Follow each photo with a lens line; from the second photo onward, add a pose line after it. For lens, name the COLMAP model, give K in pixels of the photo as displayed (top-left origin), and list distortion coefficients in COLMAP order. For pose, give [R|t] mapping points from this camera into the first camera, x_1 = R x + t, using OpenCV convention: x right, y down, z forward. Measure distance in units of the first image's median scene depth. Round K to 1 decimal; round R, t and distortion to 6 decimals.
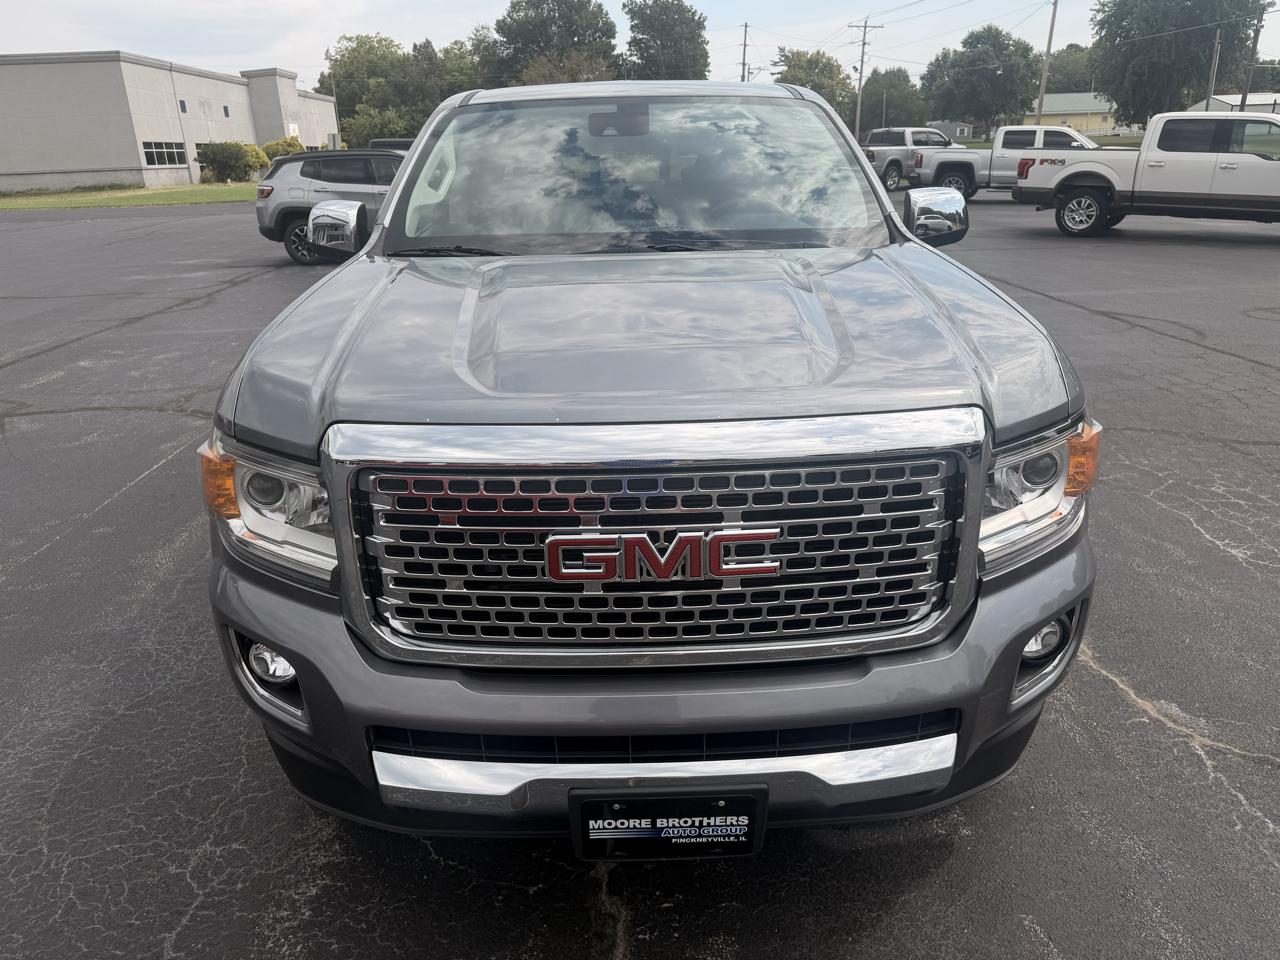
lens RADIAL K [[888.0, 0, 640.0], [0, 888.0, 480.0], [0, 0, 1]] dist [0.115794, -0.148128]
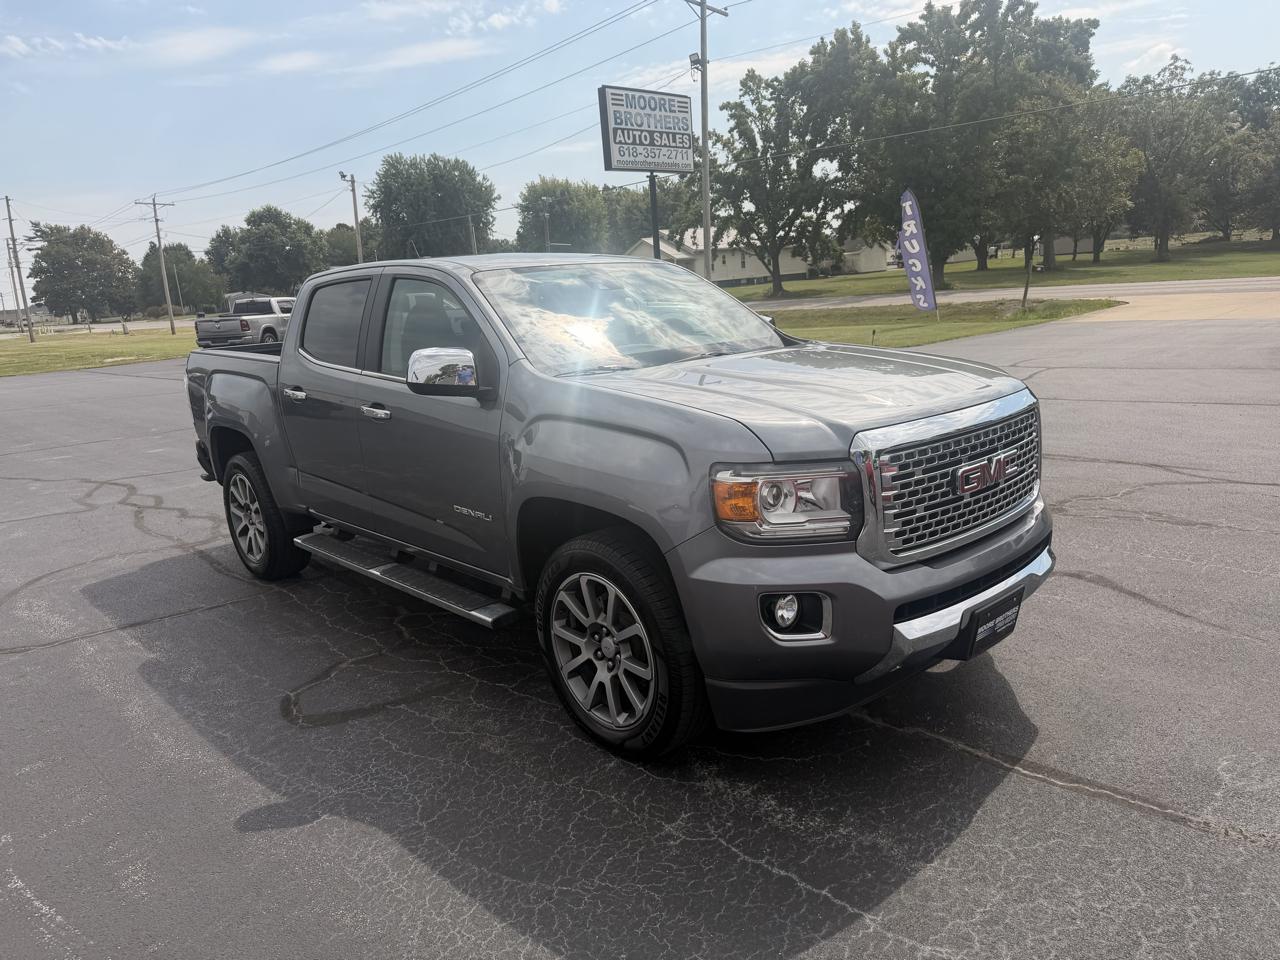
lens RADIAL K [[909.7, 0, 640.0], [0, 909.7, 480.0], [0, 0, 1]] dist [0.002515, -0.003808]
pose [[0.757117, -0.167203, 0.631519, -1.707084], [0.272835, 0.959278, -0.073116, 0.036621], [-0.593578, 0.227658, 0.771905, -0.088319]]
